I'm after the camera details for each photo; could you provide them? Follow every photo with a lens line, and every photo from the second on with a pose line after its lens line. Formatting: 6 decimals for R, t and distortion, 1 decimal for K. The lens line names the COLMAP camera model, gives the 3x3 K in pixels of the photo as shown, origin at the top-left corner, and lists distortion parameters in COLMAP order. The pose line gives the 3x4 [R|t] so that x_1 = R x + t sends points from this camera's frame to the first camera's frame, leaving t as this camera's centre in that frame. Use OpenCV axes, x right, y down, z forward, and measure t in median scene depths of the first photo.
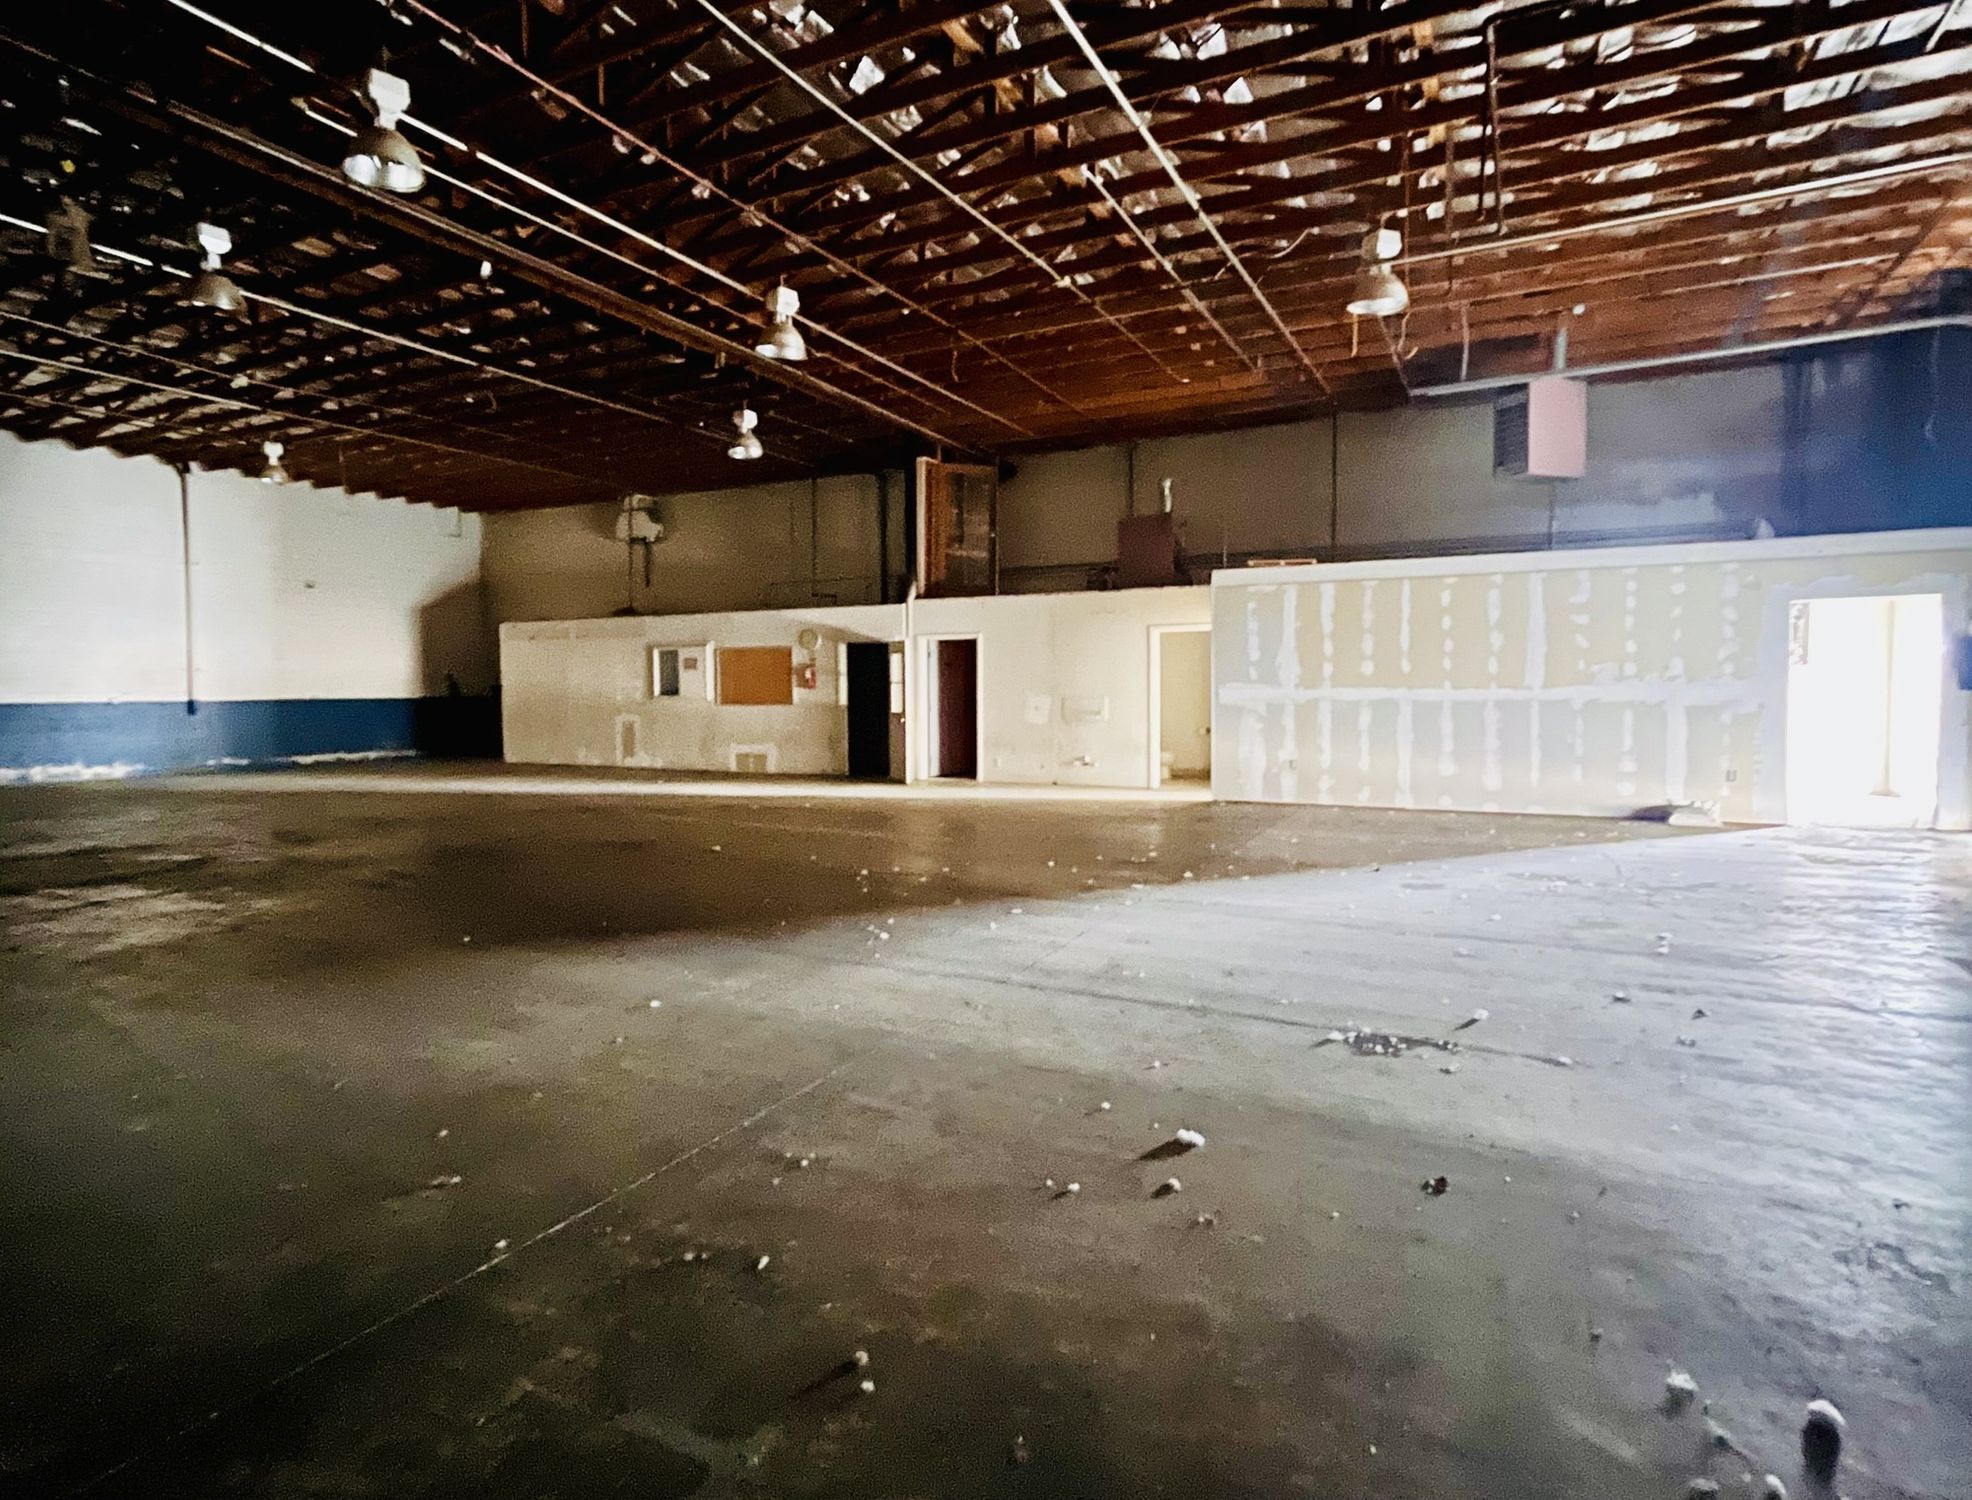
lens RADIAL K [[1081.7, 0, 984.7], [0, 1081.7, 738.5], [0, 0, 1]] dist [0.004927, 0.001129]
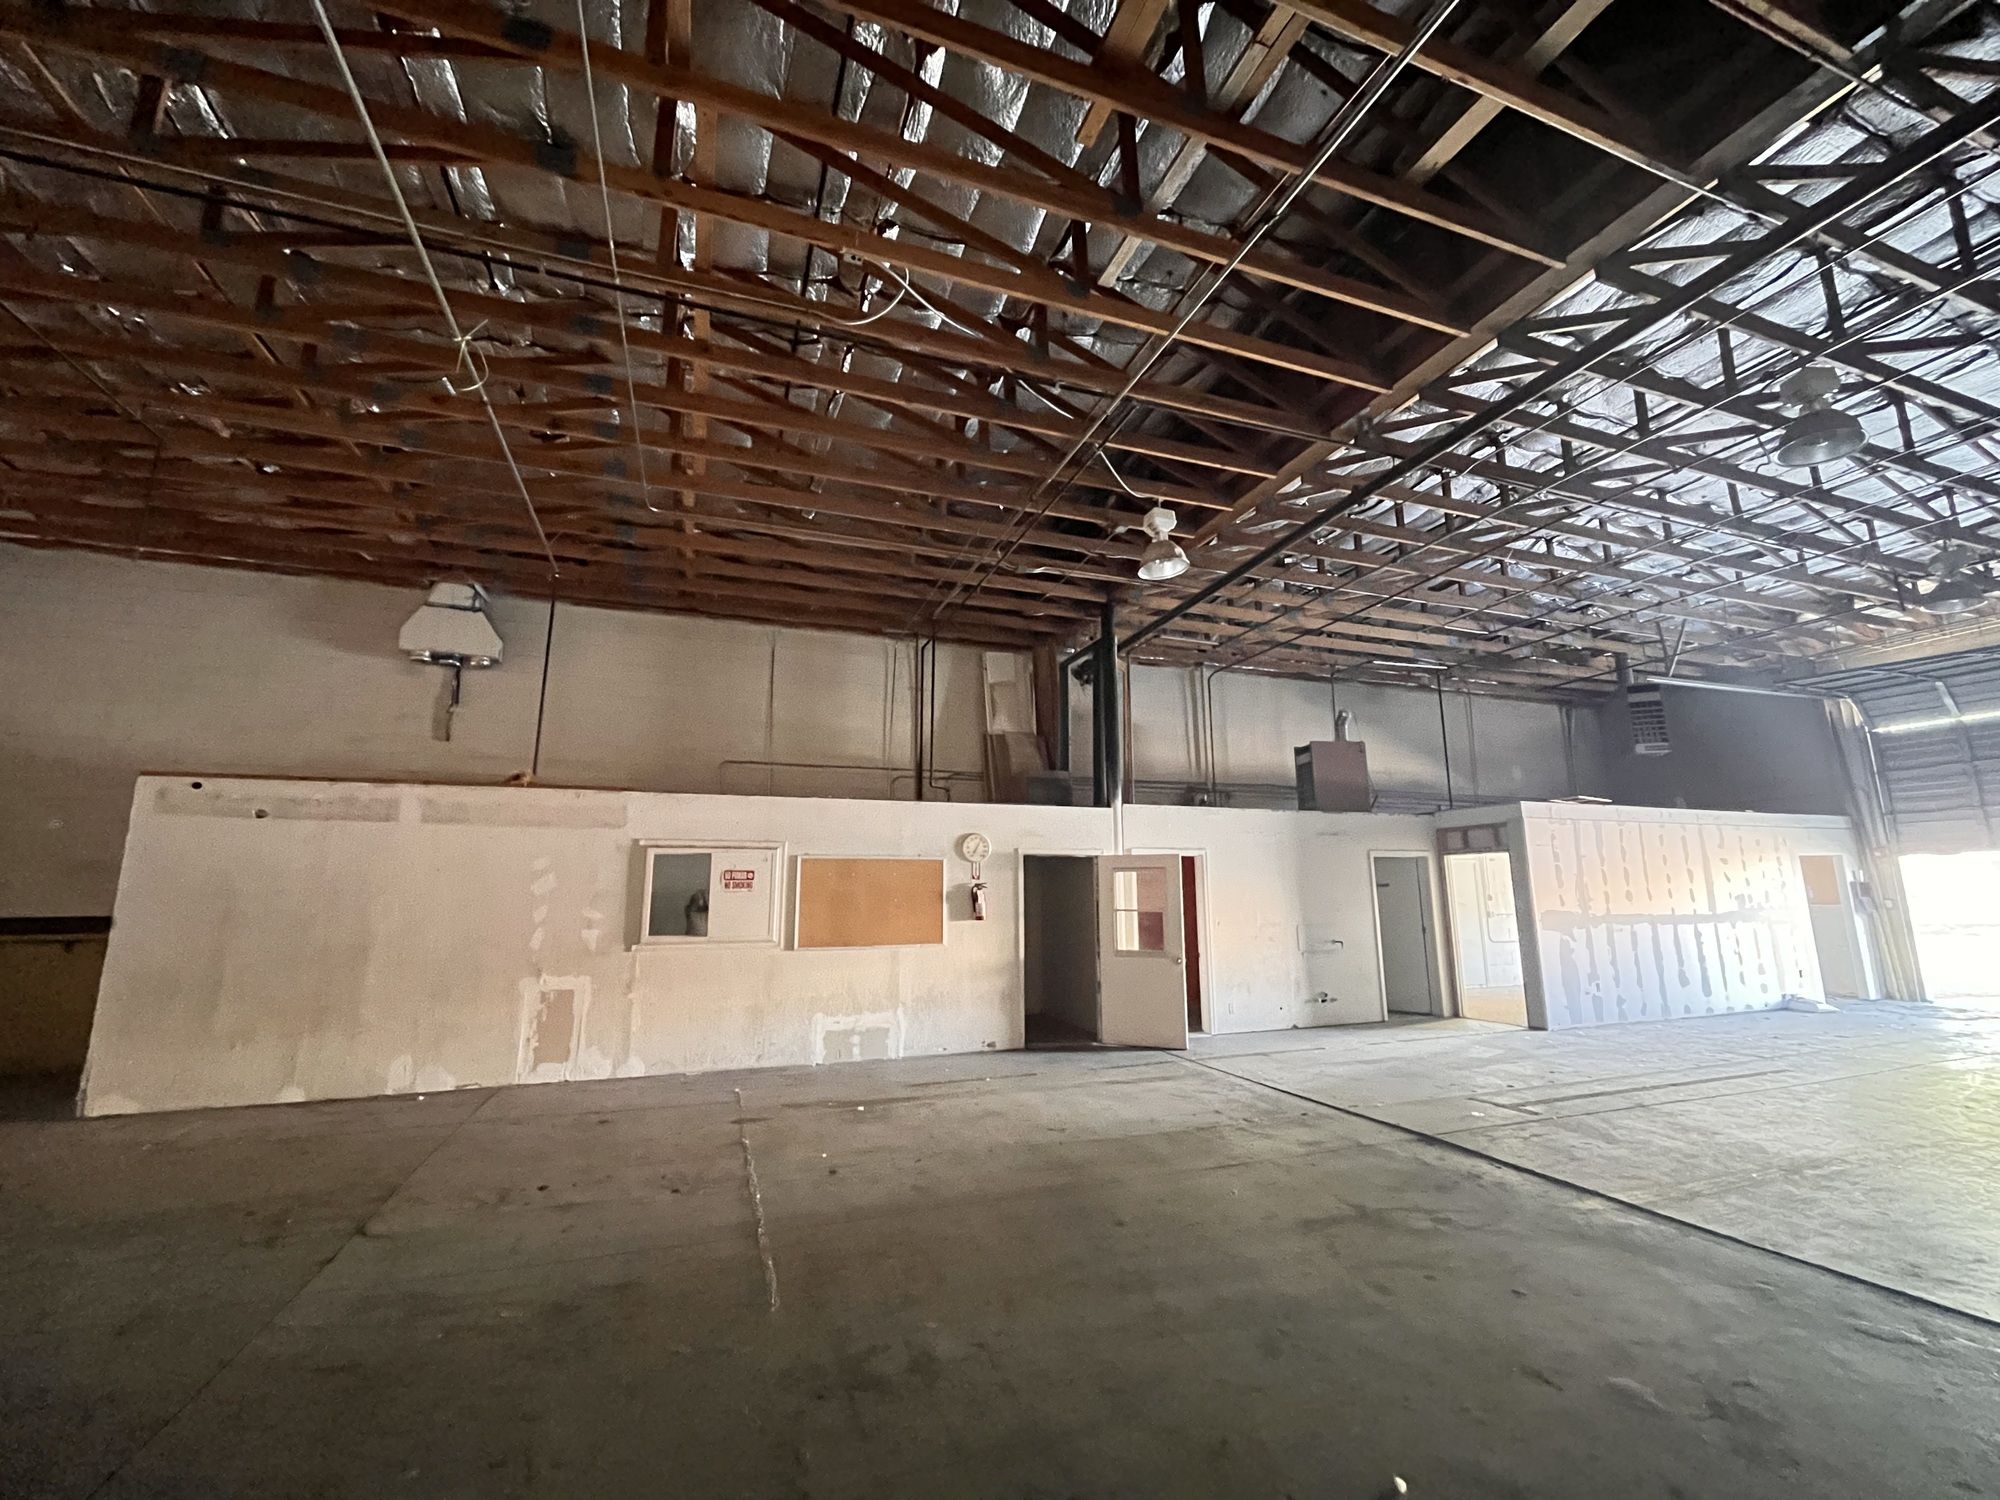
lens RADIAL K [[816.4, 0, 997.5], [0, 816.4, 749.6], [0, 0, 1]] dist [-0.004236, -0.000472]
pose [[0.672037, 0.132420, 0.728582, -0.534239], [0.037362, 0.976565, -0.211953, -0.041238], [-0.739575, 0.169662, 0.651340, 0.631245]]
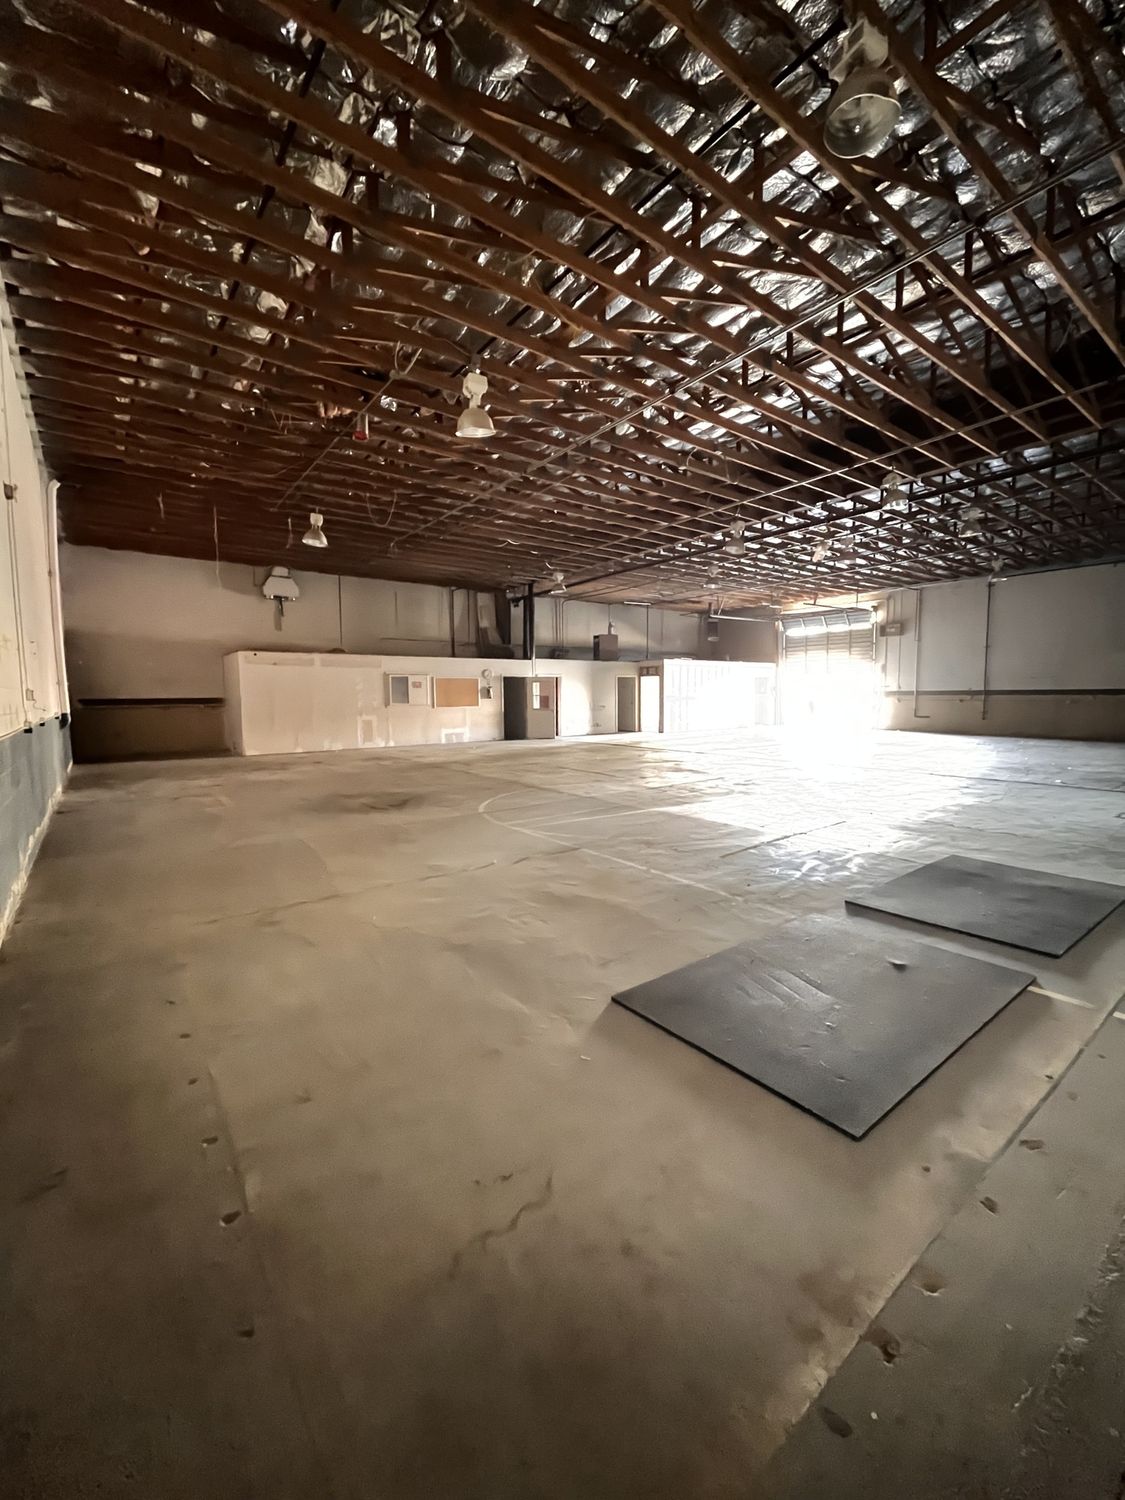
lens RADIAL K [[612.3, 0, 561.3], [0, 612.3, 746.6], [0, 0, 1]] dist [-0.004236, -0.000472]
pose [[0.425648, -0.075833, 0.901706, -1.135599], [0.049558, 0.996940, 0.060448, -0.018508], [-0.903531, 0.018957, 0.428104, 0.383125]]
